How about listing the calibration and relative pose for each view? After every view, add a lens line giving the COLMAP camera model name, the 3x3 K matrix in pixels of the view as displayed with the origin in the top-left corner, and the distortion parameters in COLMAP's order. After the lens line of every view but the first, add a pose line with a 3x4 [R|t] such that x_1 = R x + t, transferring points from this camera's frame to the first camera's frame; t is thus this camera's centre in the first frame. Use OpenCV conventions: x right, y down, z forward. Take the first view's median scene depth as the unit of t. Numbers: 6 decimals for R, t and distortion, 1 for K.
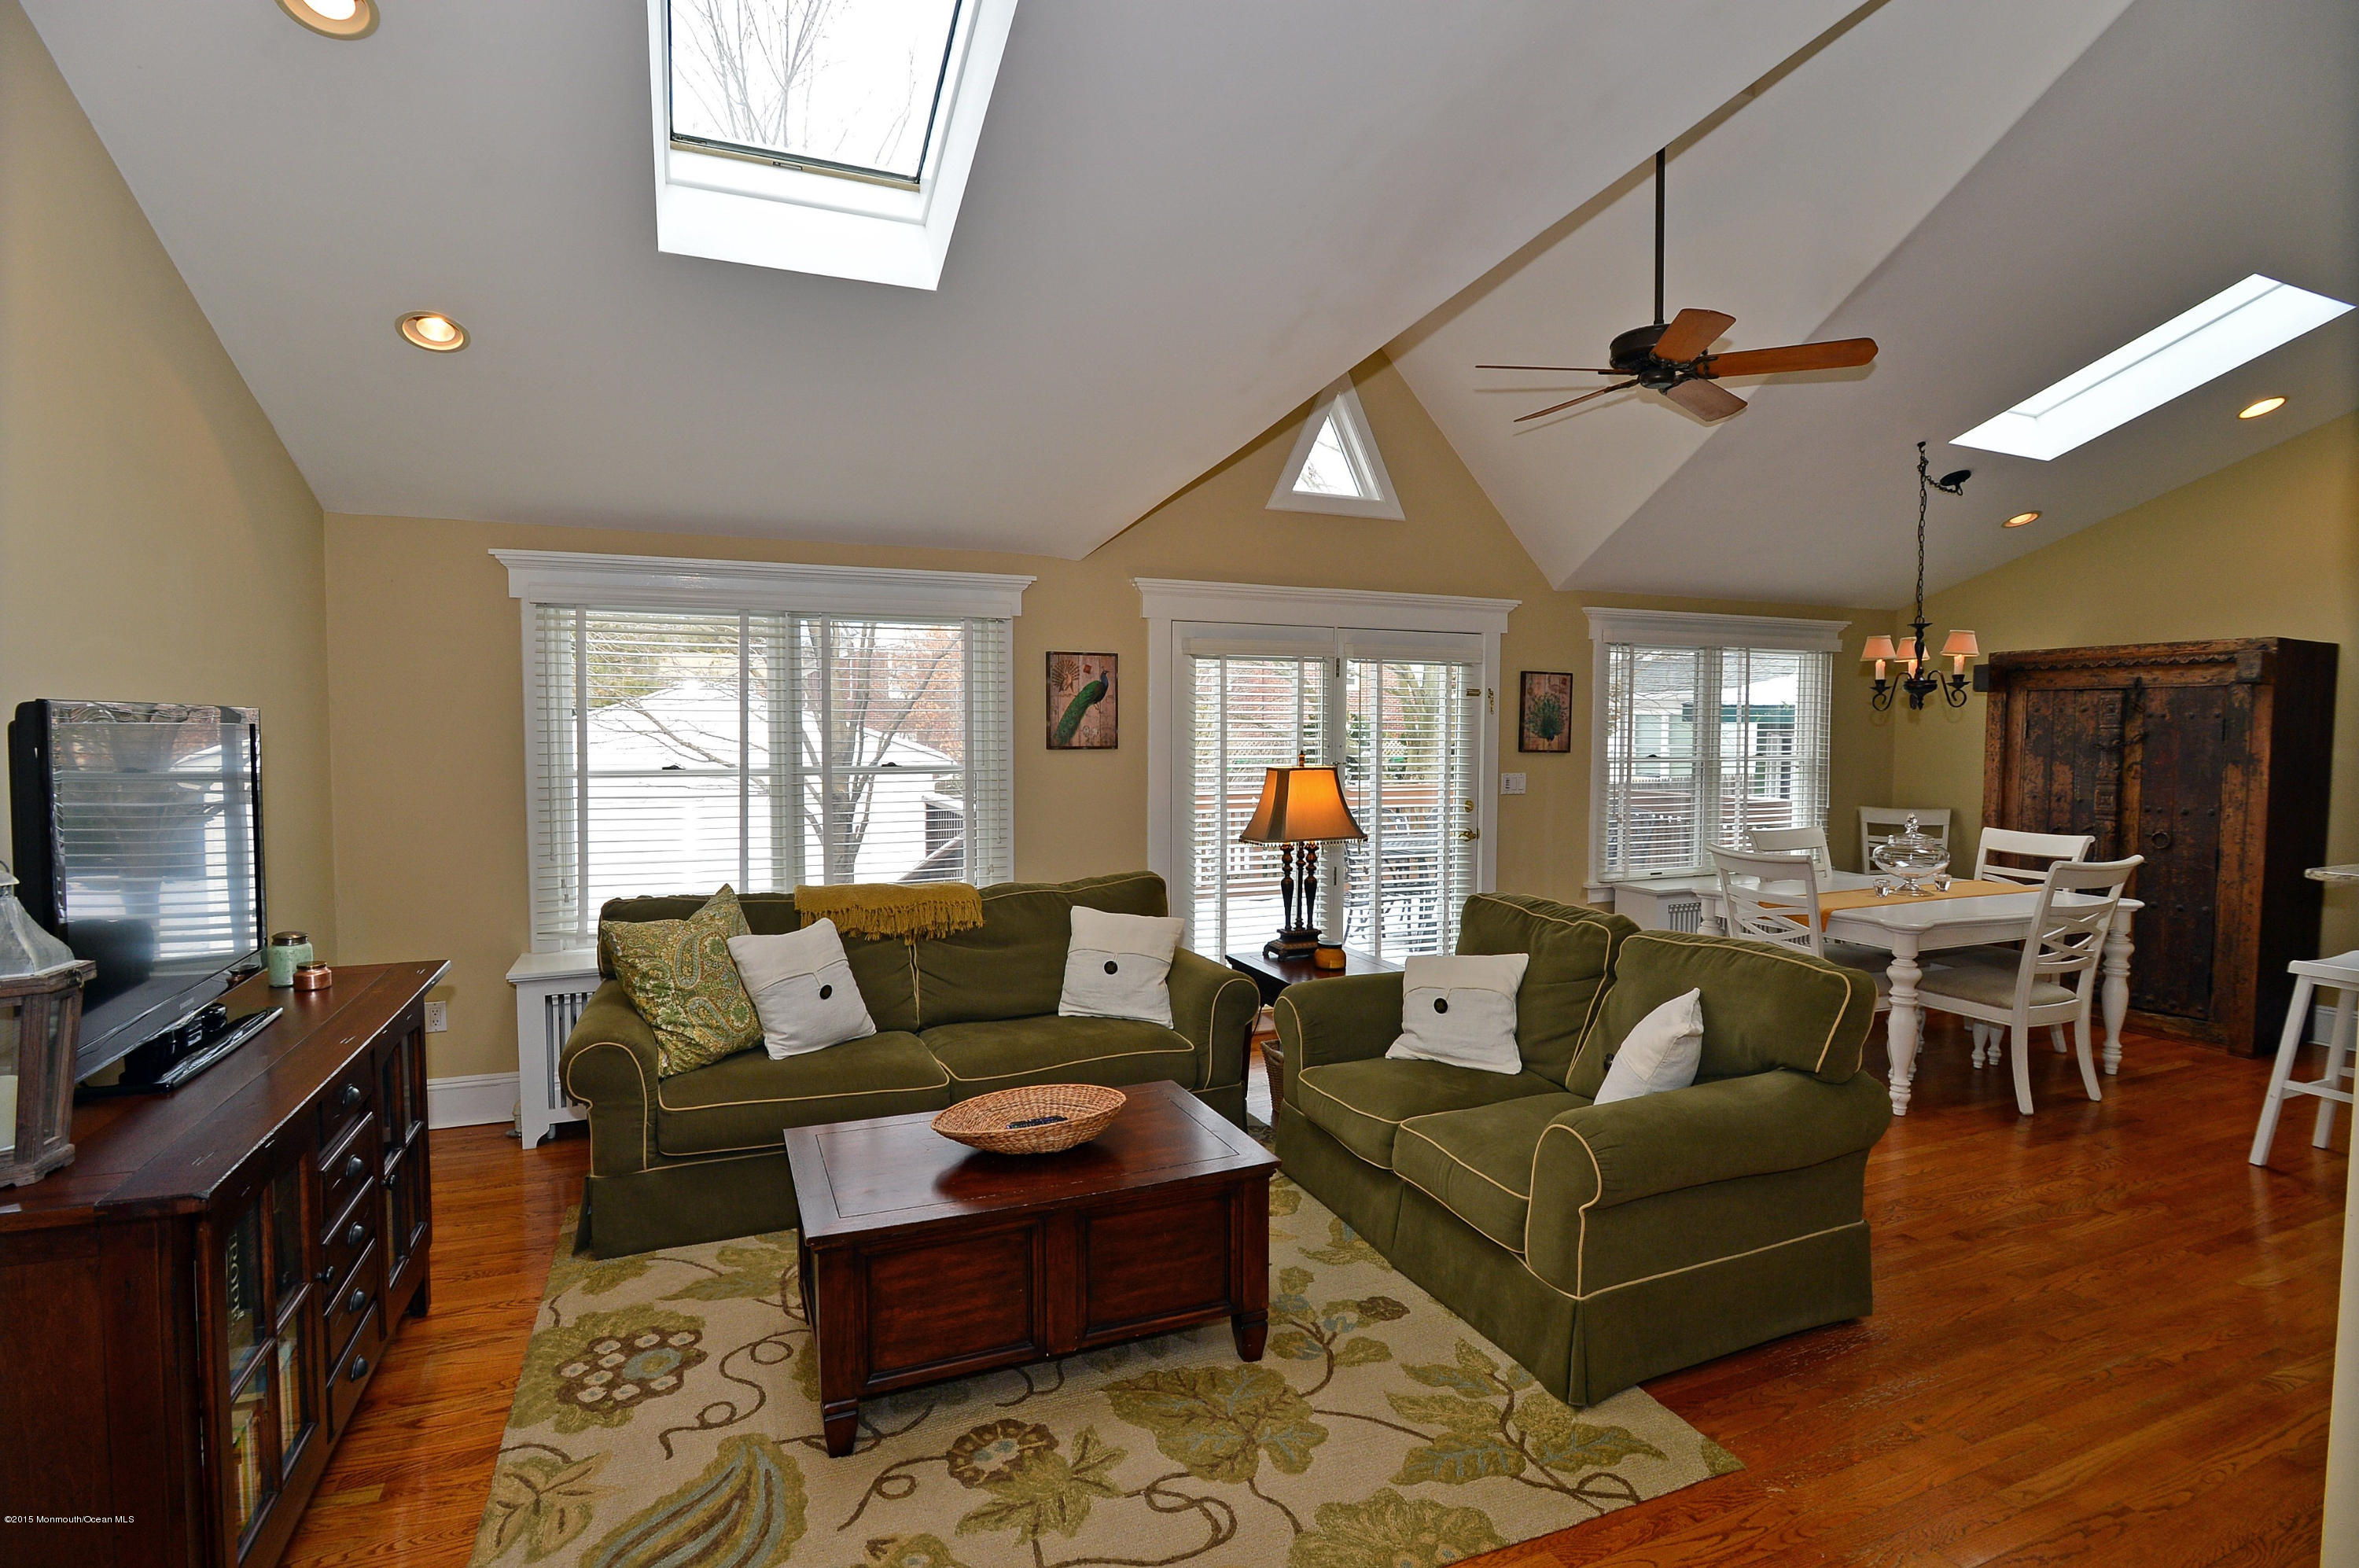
lens RADIAL K [[1141.7, 0, 1179.5], [0, 1141.7, 784.0], [0, 0, 1]] dist [-0.017315, -0.002135]
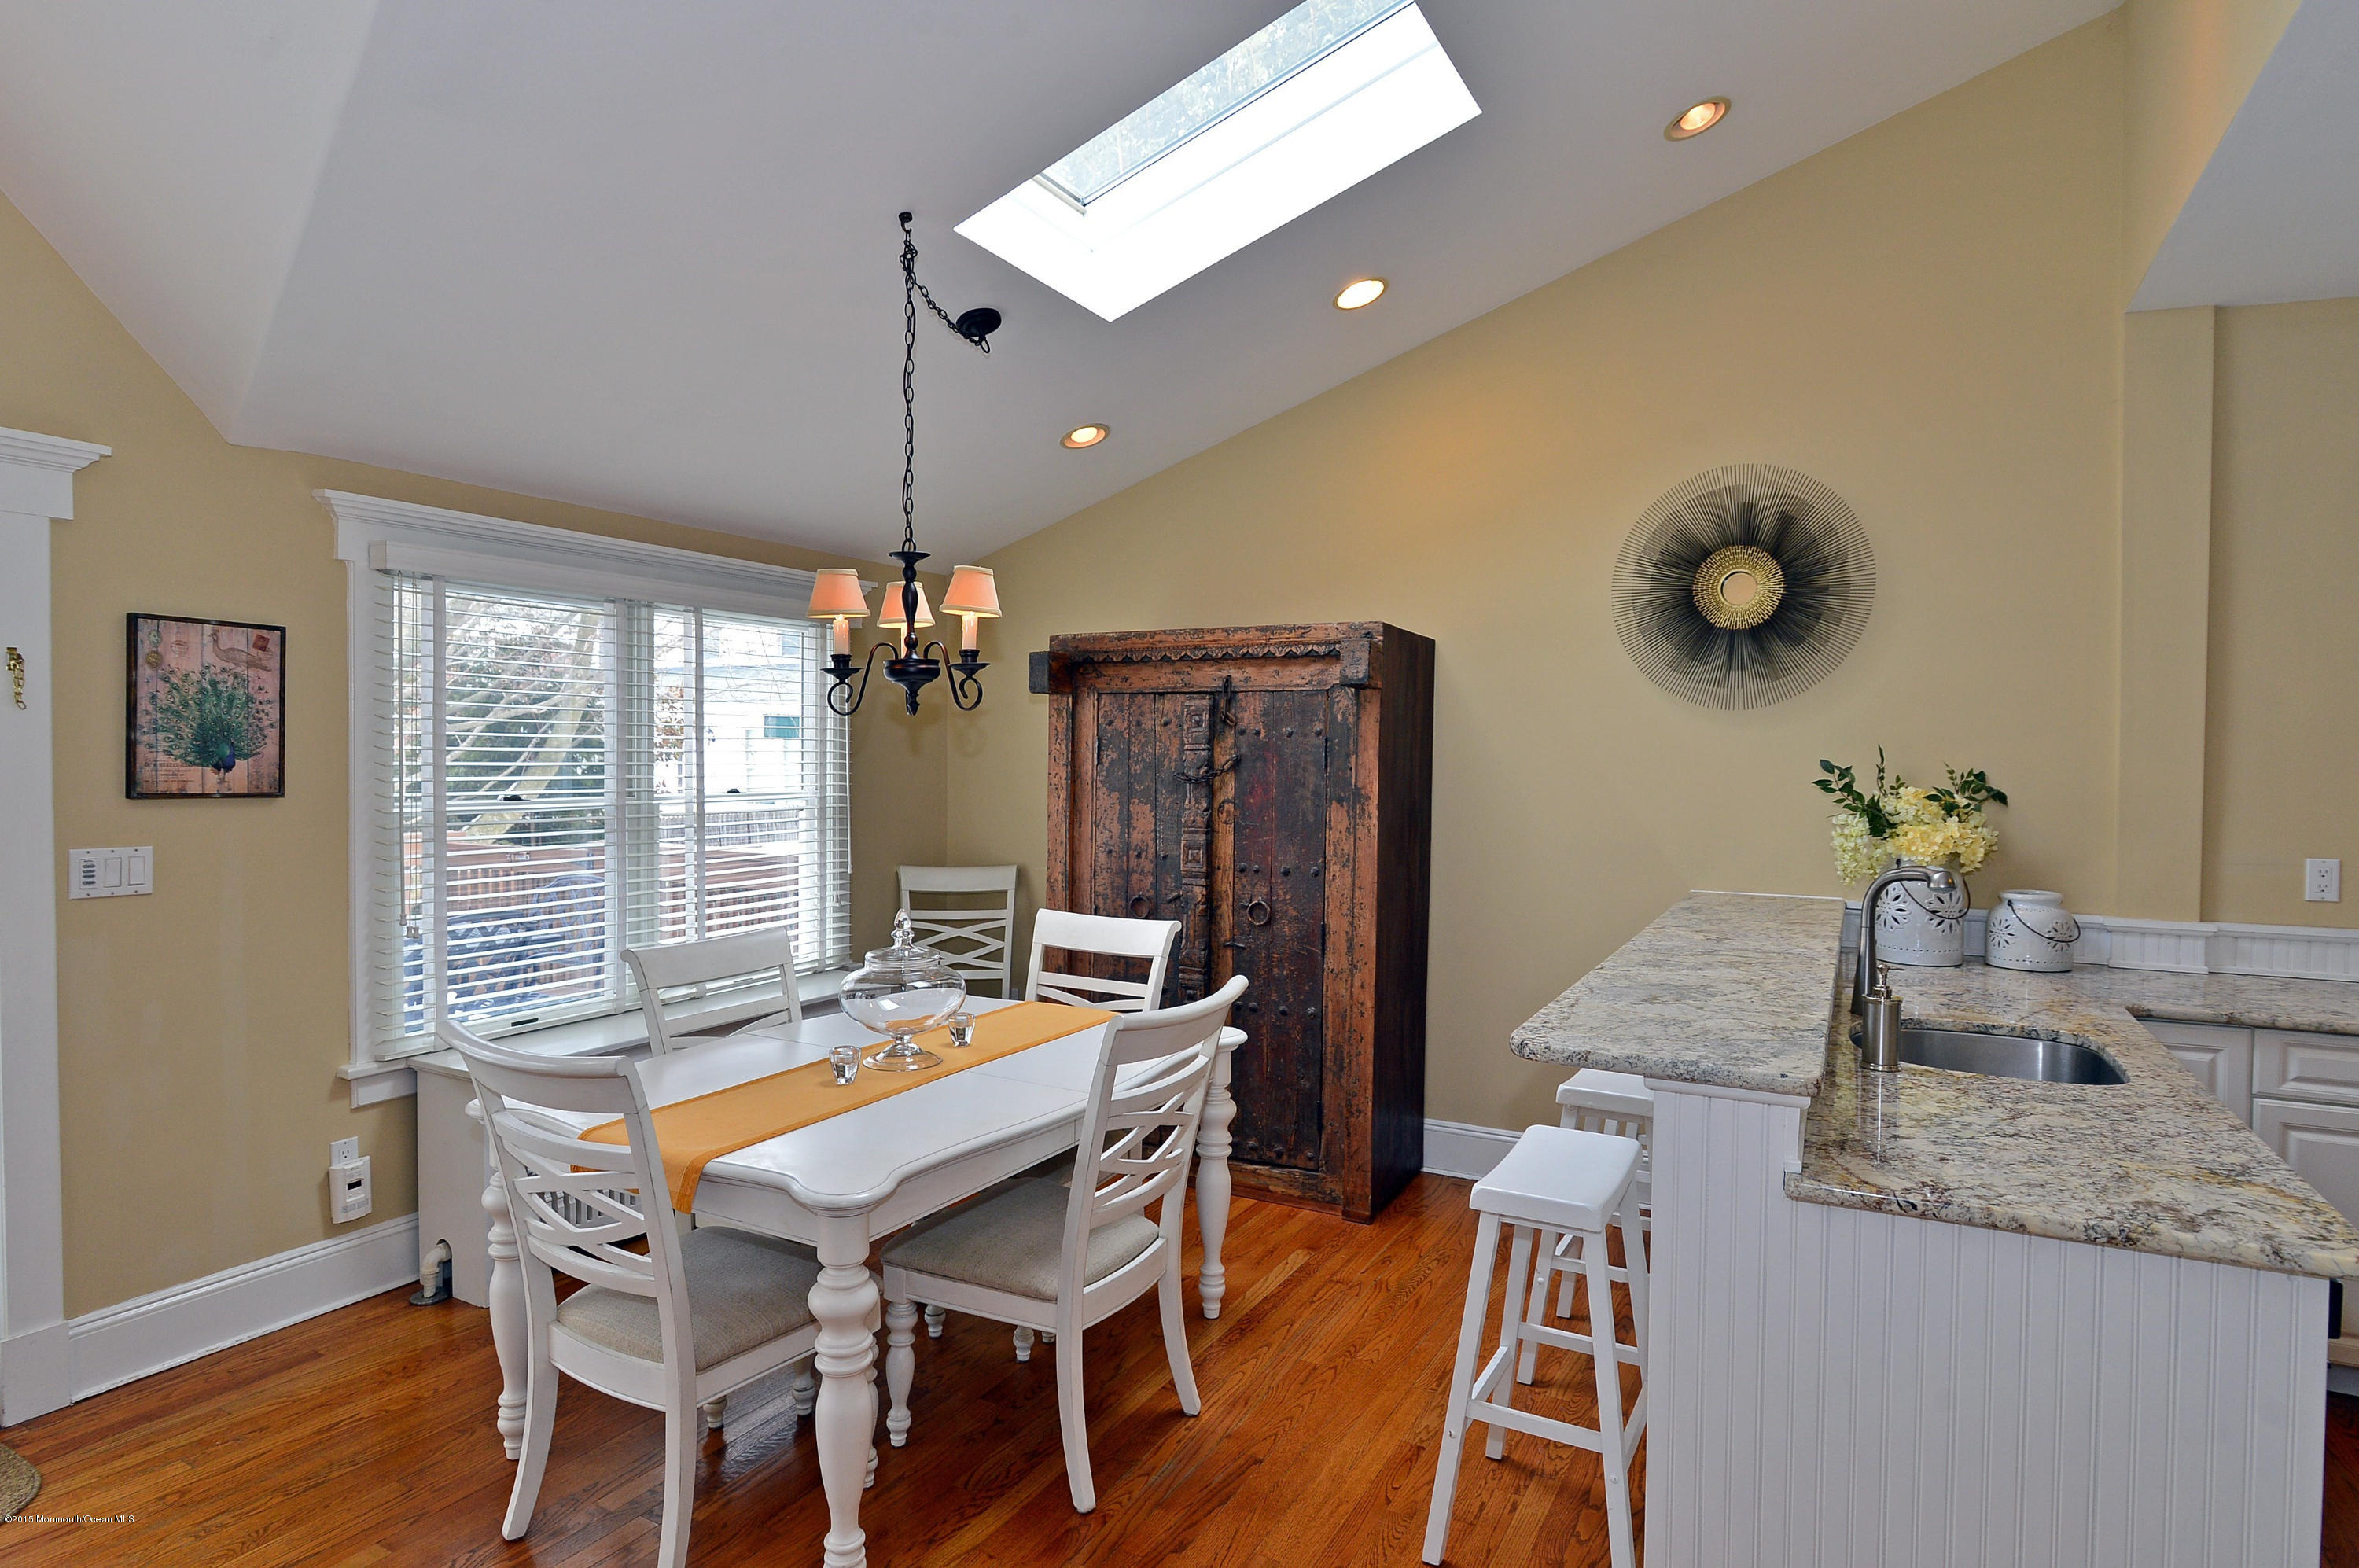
lens RADIAL K [[1277.4, 0, 1179.5], [0, 1277.4, 784.0], [0, 0, 1]] dist [-0.013533, 0.001049]
pose [[0.781283, -0.011514, 0.624071, 0.359540], [0.022862, 0.999687, -0.010177, -0.022885], [-0.623758, 0.022219, 0.781302, 0.432659]]
